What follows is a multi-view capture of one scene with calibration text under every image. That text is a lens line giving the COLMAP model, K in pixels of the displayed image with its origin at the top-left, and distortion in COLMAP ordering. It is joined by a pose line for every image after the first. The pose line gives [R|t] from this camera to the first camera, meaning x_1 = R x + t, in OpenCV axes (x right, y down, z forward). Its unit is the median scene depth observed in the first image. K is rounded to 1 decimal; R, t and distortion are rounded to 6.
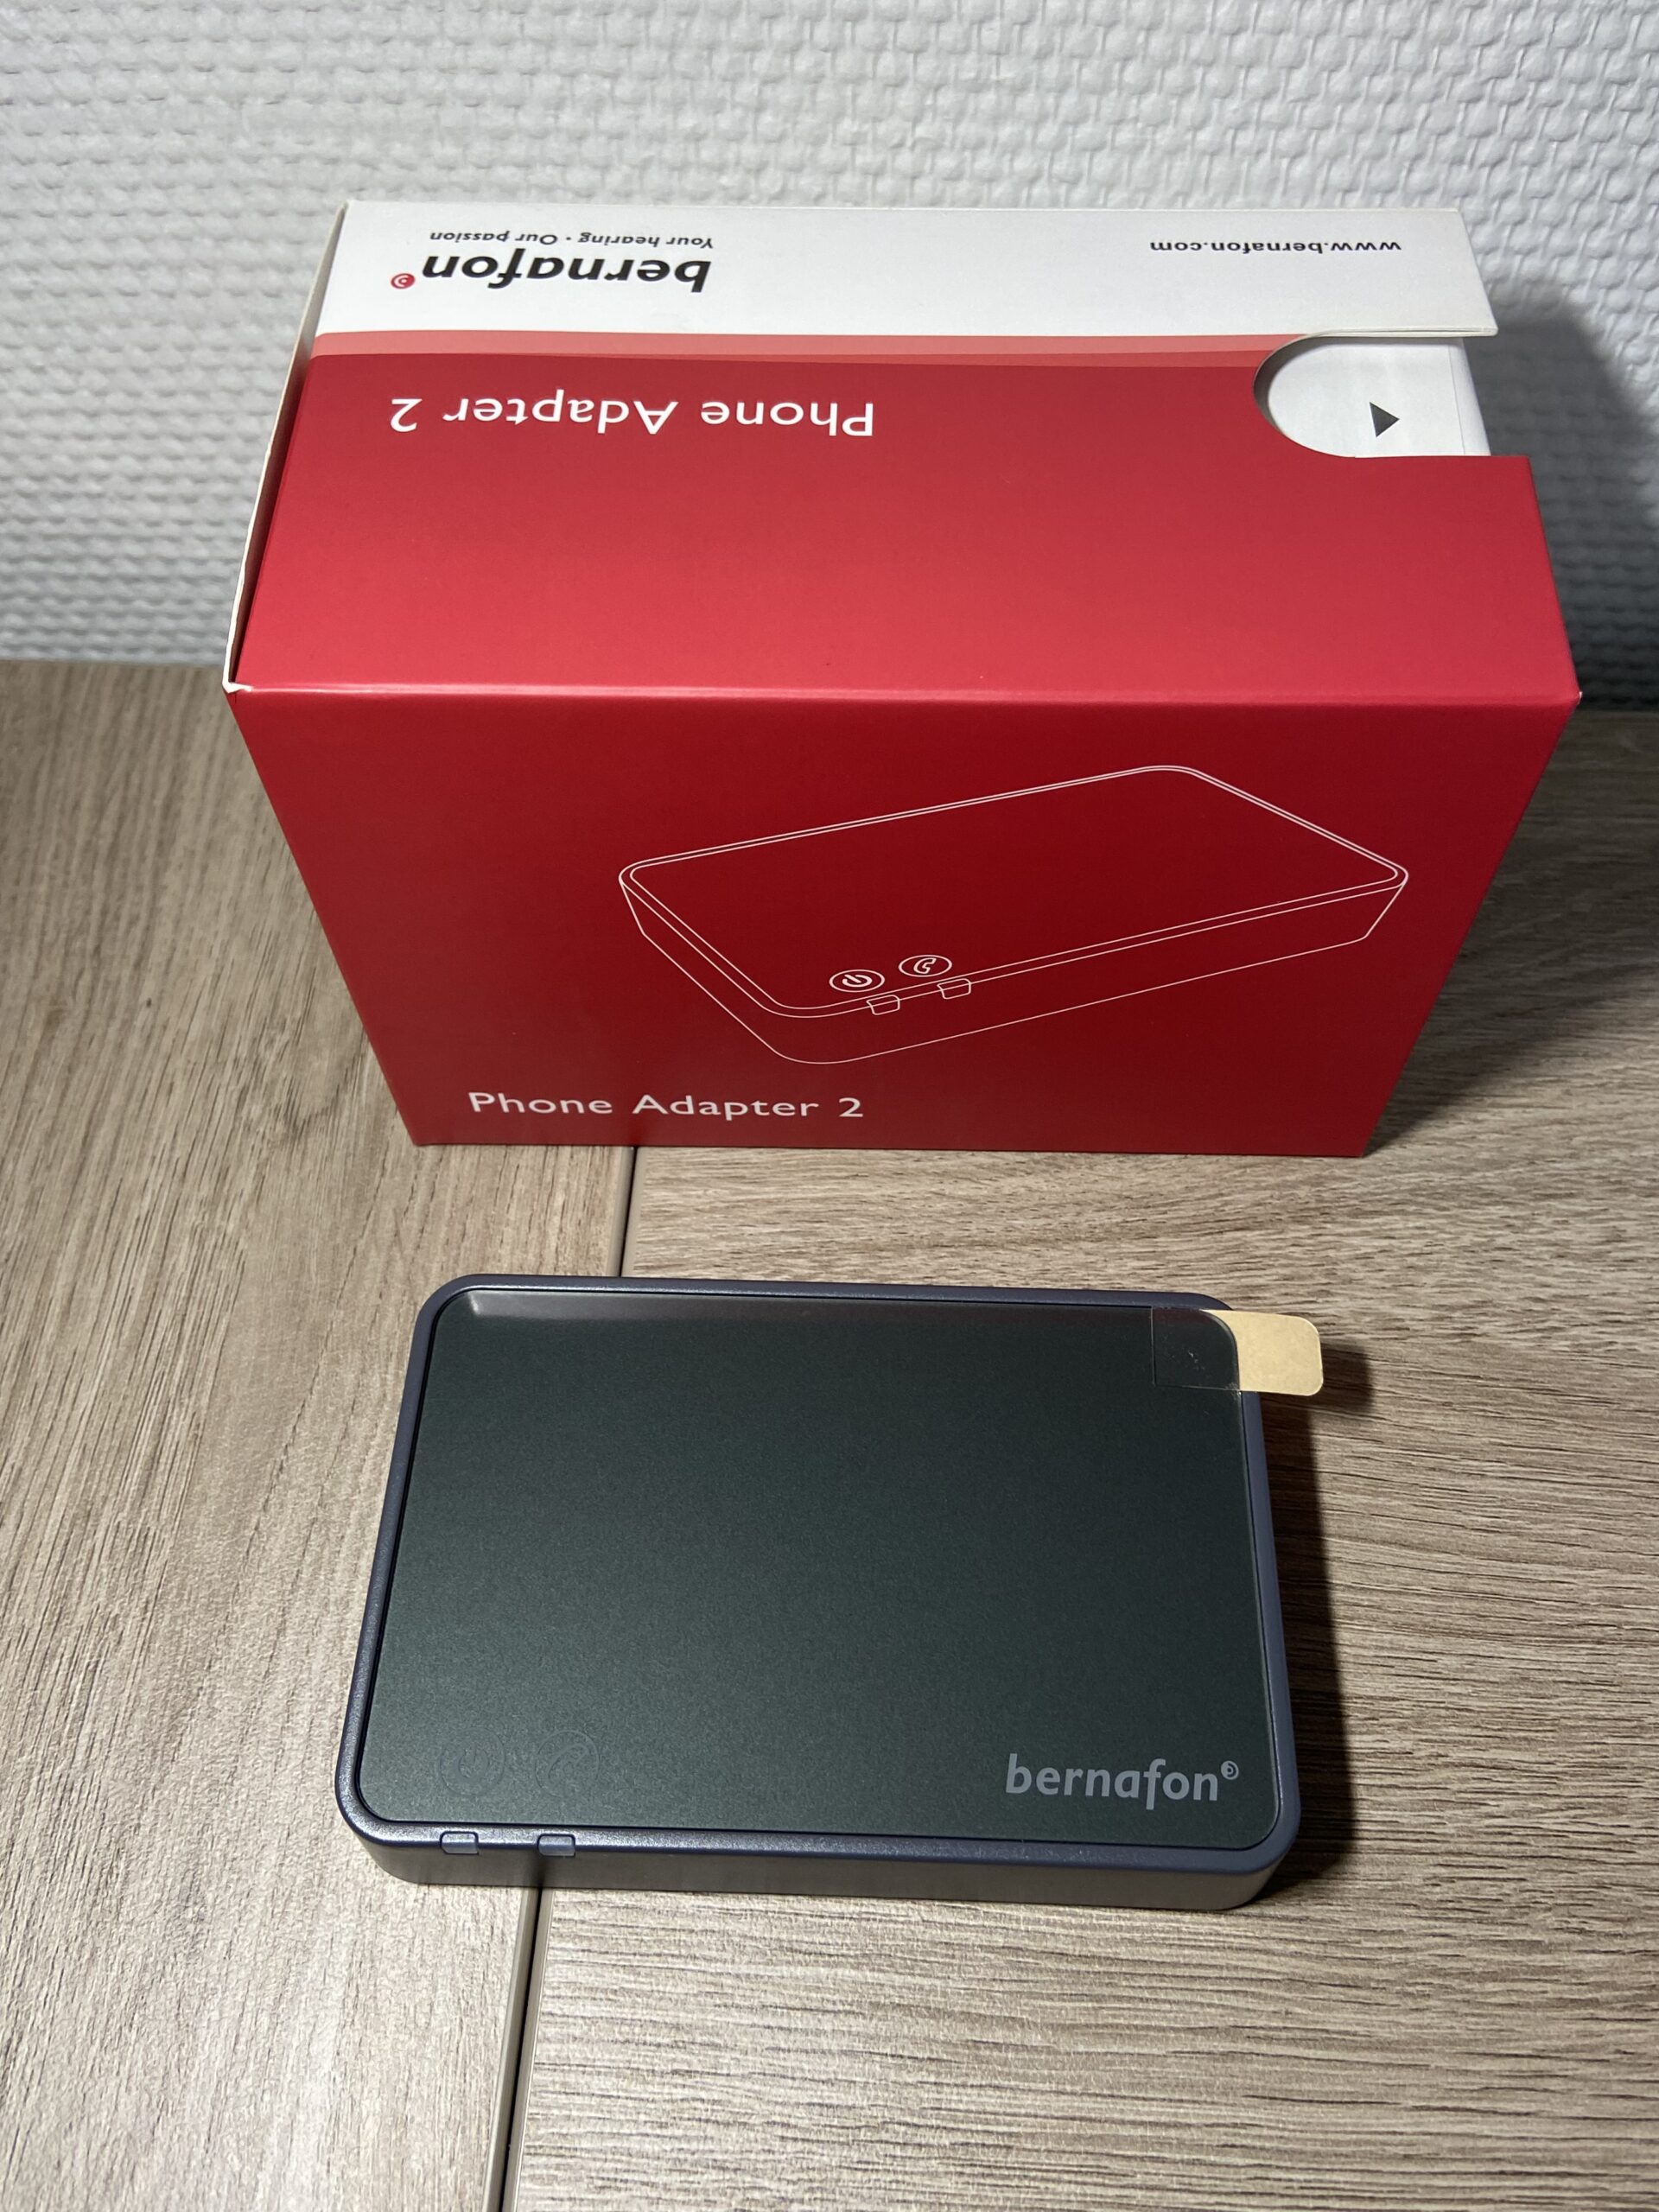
lens RADIAL K [[1860.2, 0, 839.8], [0, 1860.2, 1064.3], [0, 0, 1]] dist [0.134879, -0.197197]
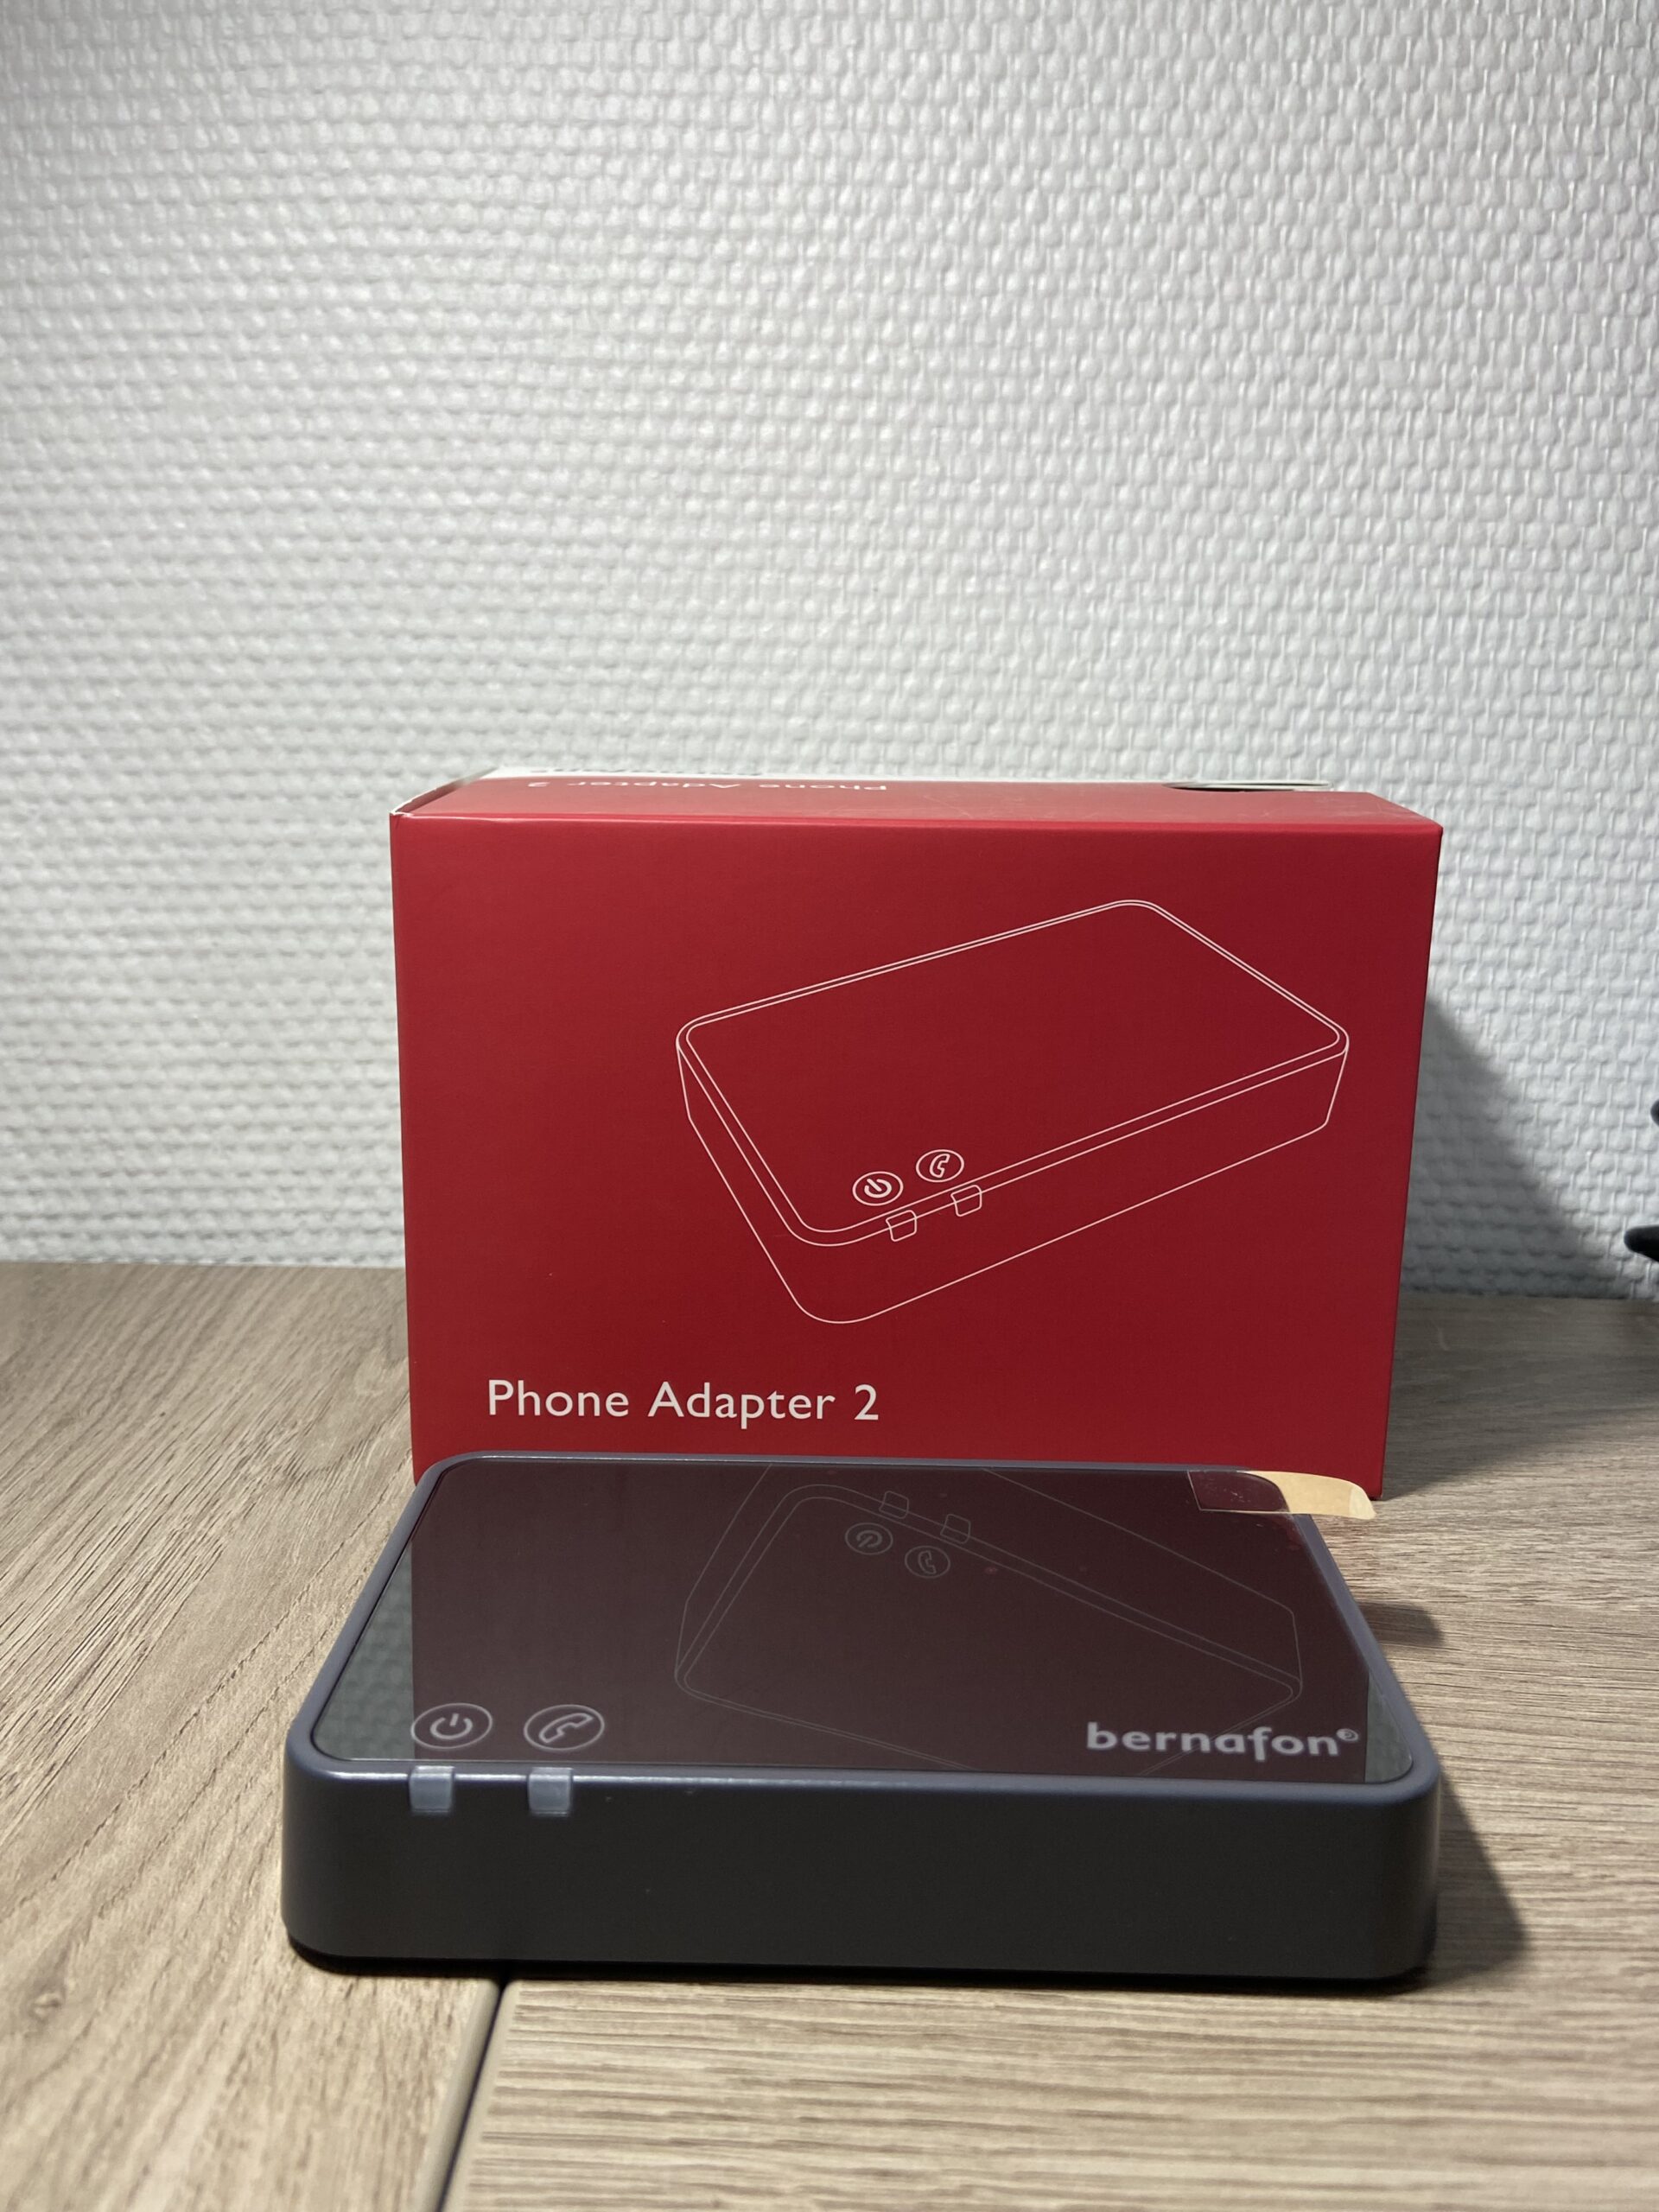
lens RADIAL K [[1860.2, 0, 839.8], [0, 1860.2, 1064.3], [0, 0, 1]] dist [0.134879, -0.197197]
pose [[0.999345, 0.018943, 0.030819, -0.044745], [0.008153, 0.712083, -0.702048, 0.623761], [-0.035245, 0.701840, 0.711462, 0.156608]]
